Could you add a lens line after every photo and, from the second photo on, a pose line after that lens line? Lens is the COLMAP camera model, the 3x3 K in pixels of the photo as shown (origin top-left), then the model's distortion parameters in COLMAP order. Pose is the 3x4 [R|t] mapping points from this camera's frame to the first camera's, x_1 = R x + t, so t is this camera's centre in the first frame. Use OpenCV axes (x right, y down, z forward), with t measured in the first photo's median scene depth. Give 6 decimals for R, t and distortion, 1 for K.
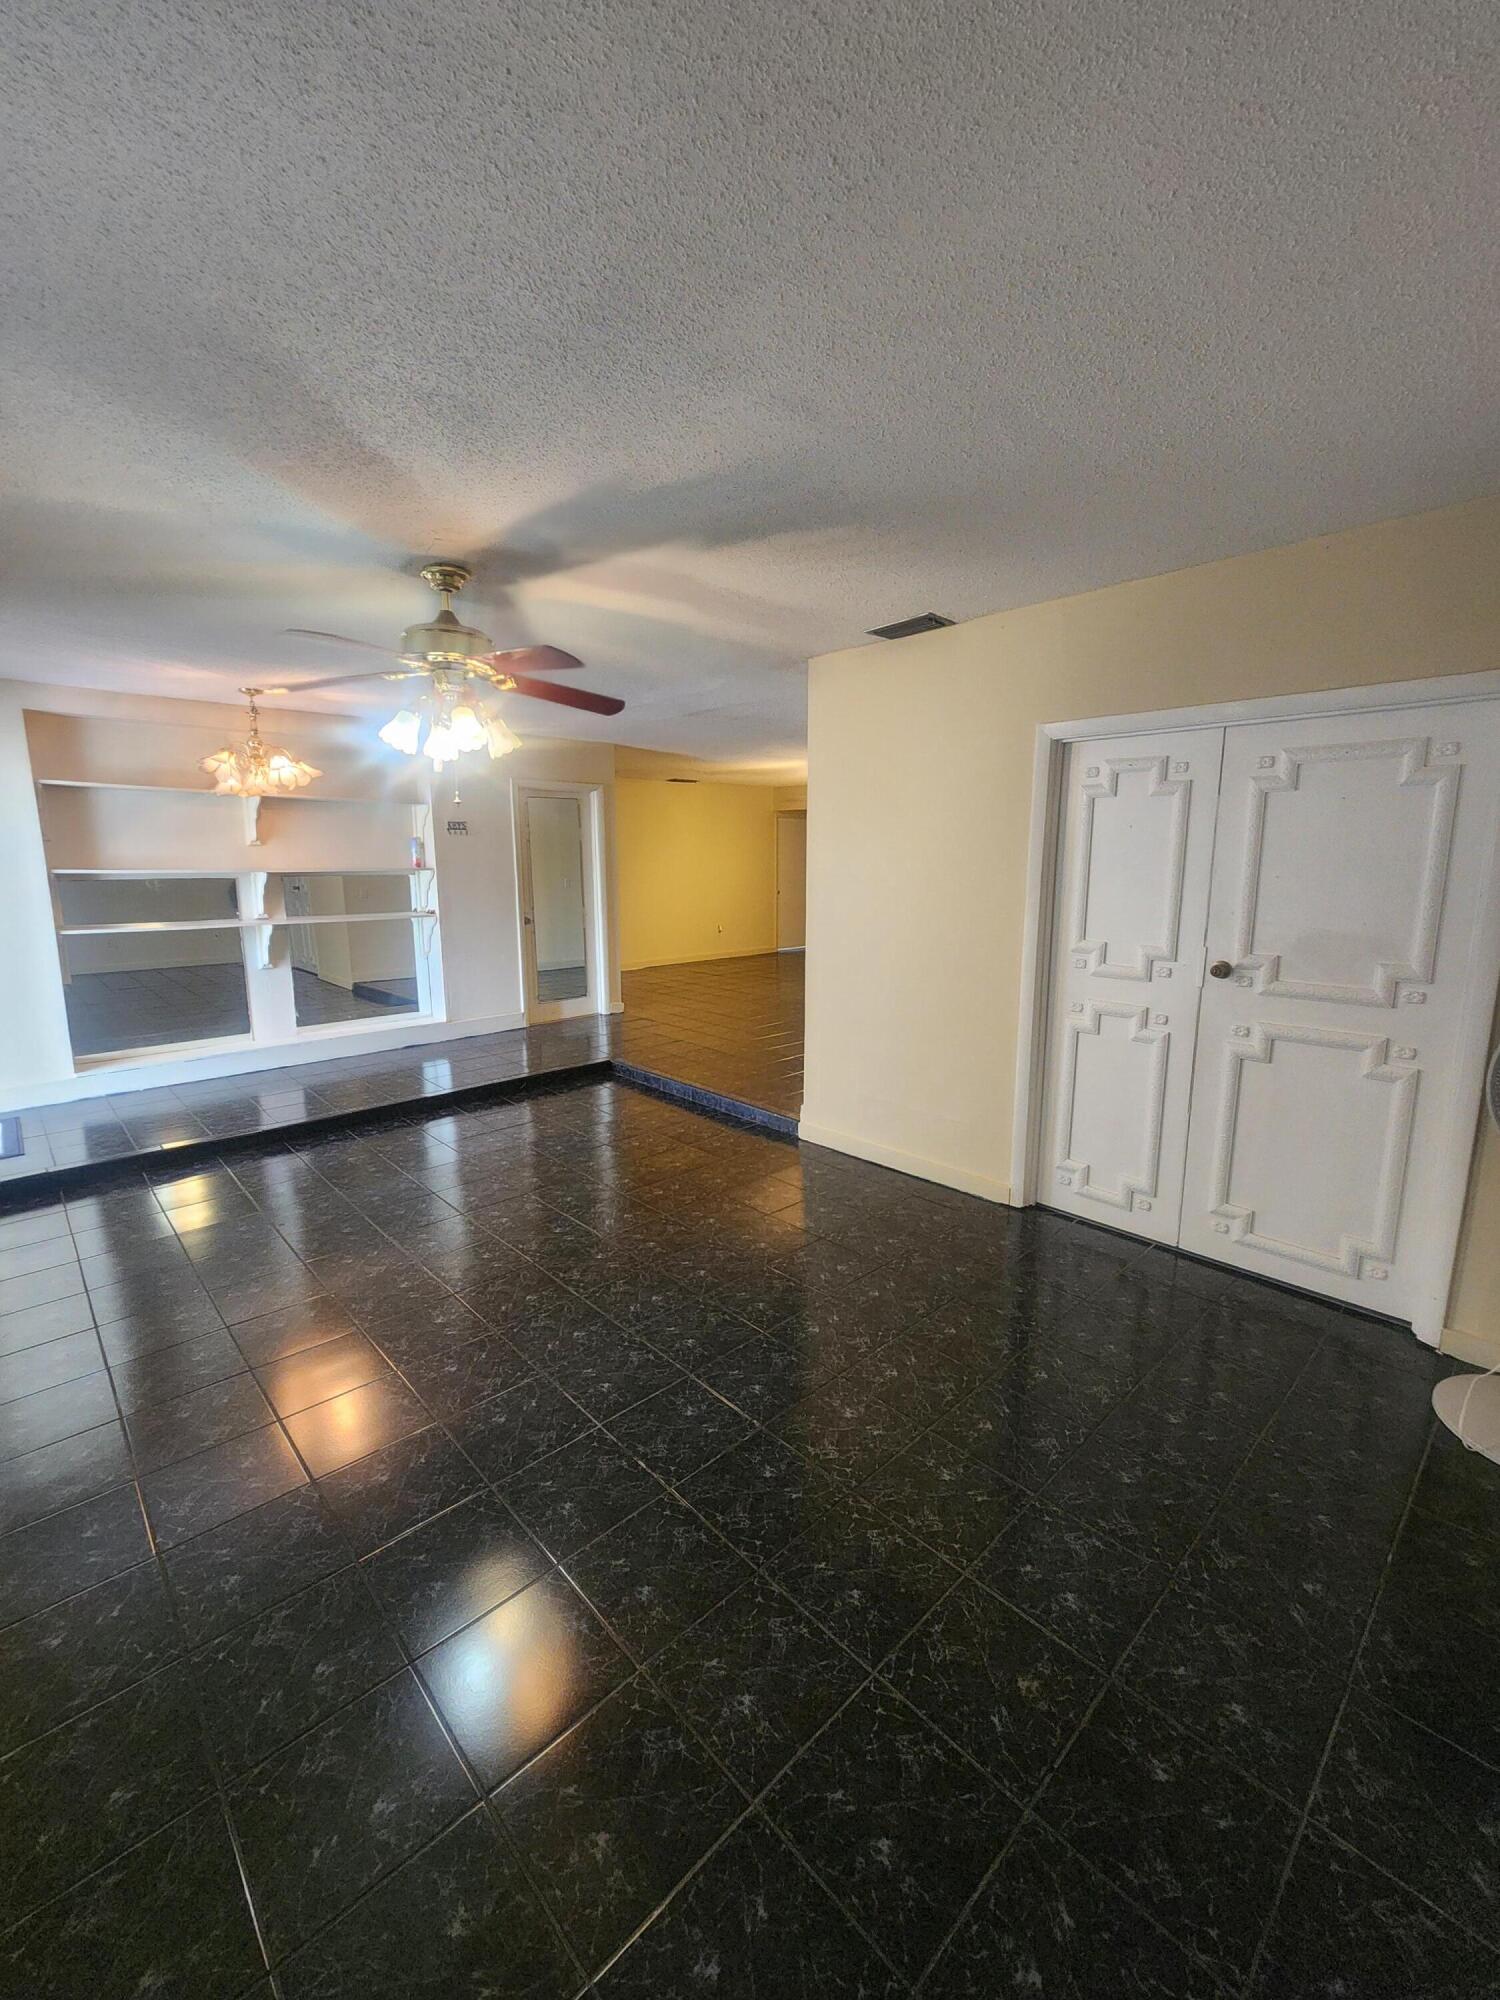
lens RADIAL K [[815.7, 0, 752.3], [0, 815.7, 1003.7], [0, 0, 1]] dist [-0.001381, -0.000735]
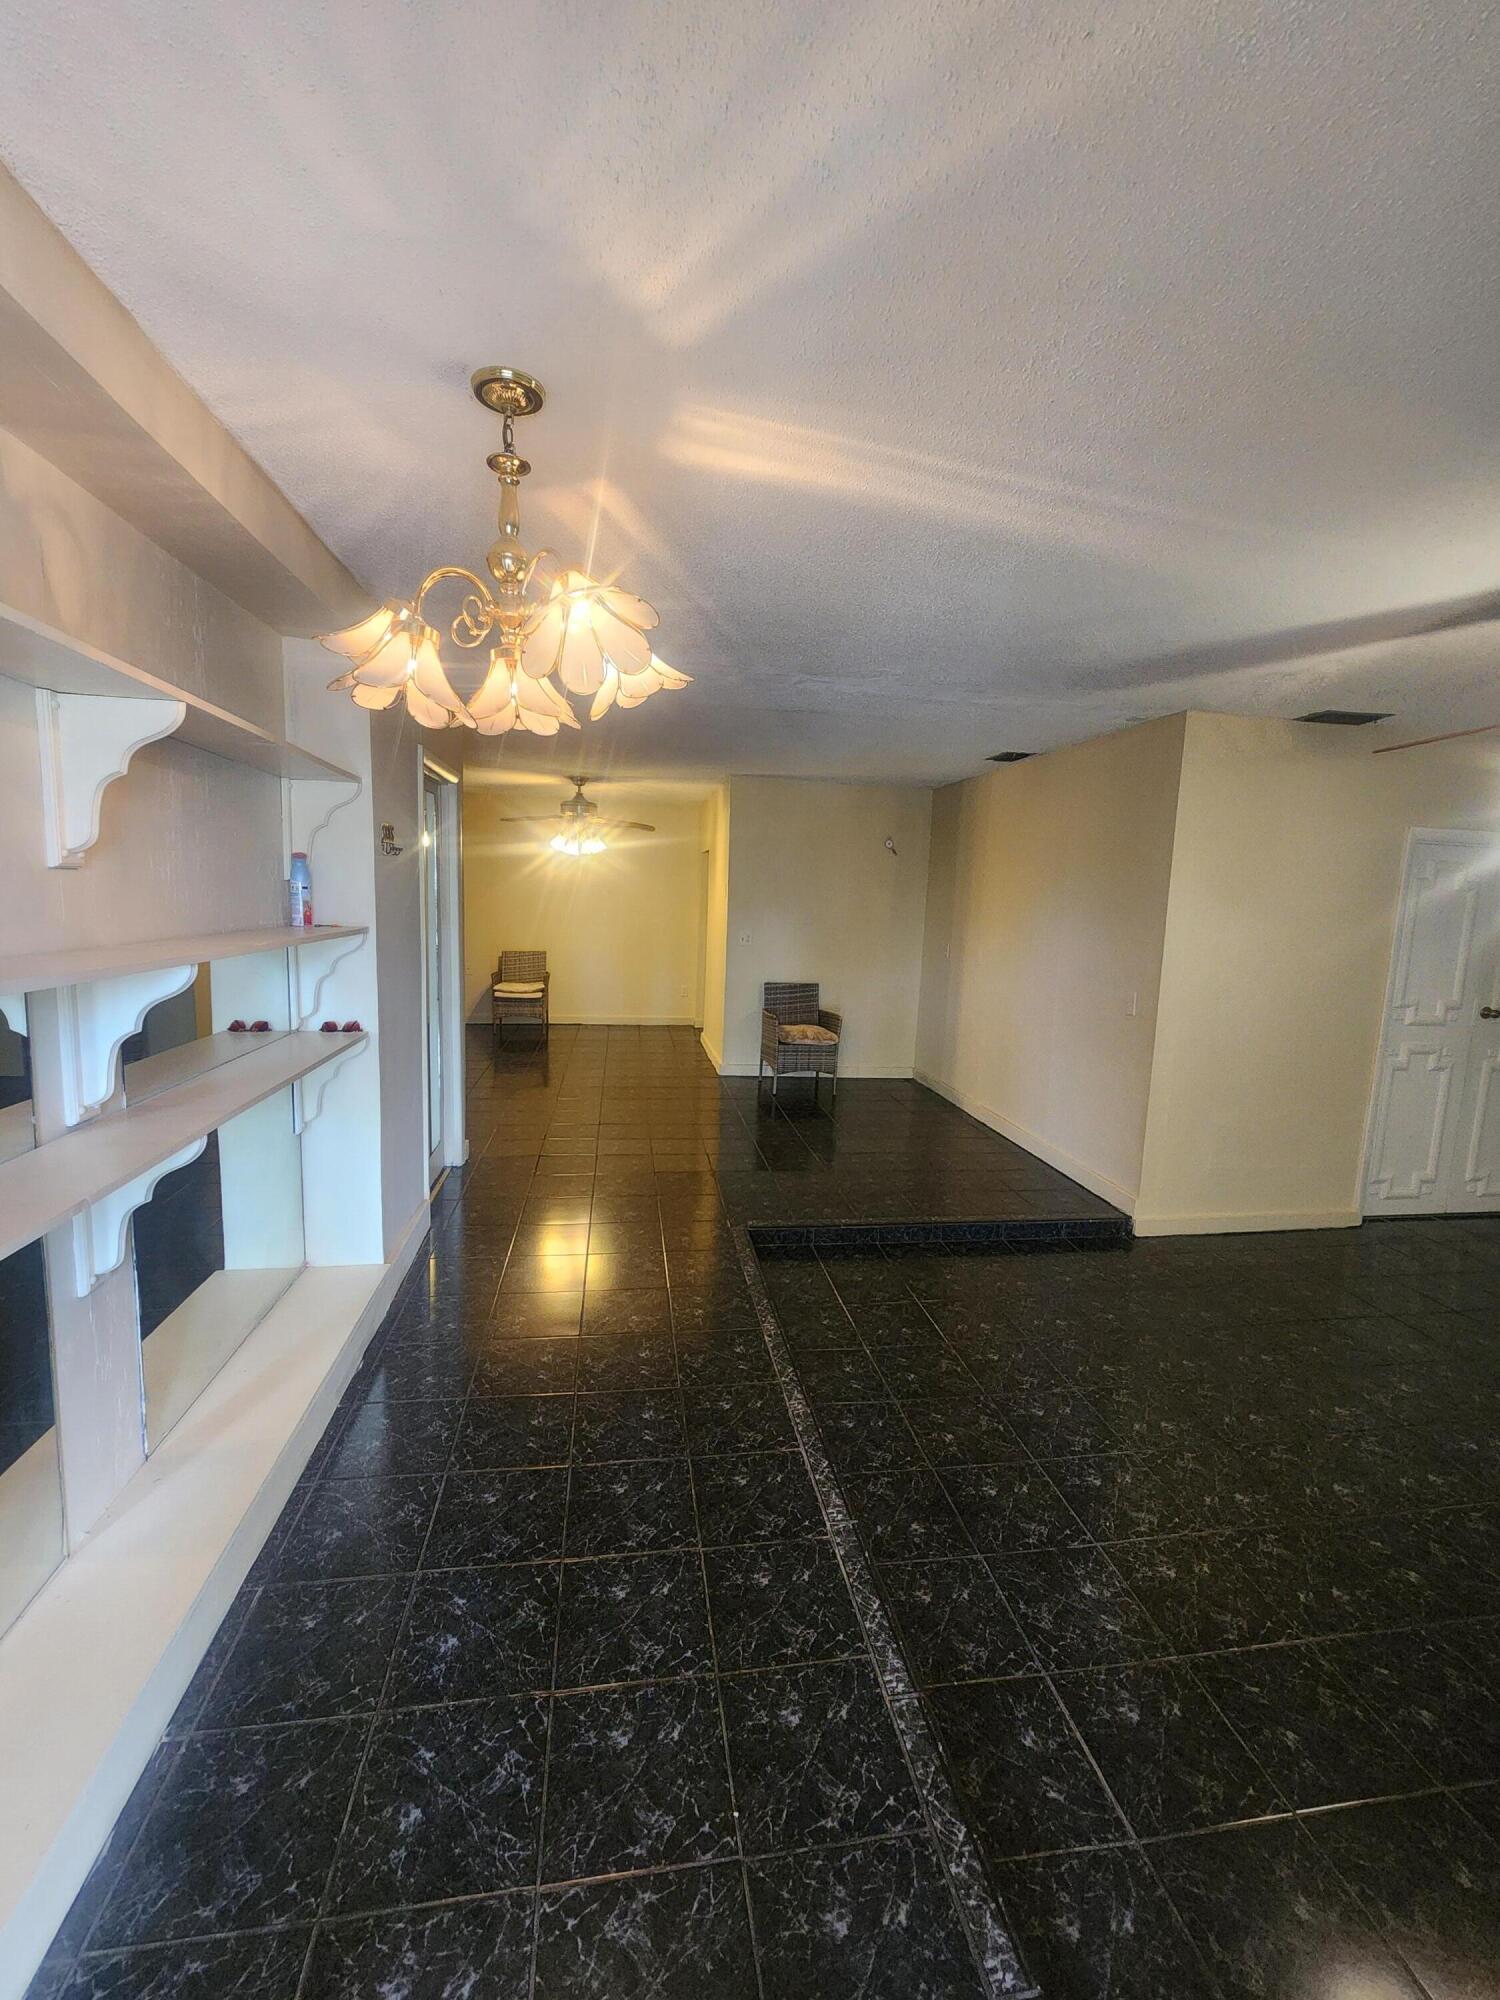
lens RADIAL K [[815.7, 0, 751.2], [0, 815.7, 996.7], [0, 0, 1]] dist [-0.001381, -0.000735]
pose [[0.556076, -0.069380, 0.828230, -1.102284], [0.106287, 0.994264, 0.011926, -0.181176], [-0.824307, 0.081398, 0.560261, 1.043359]]
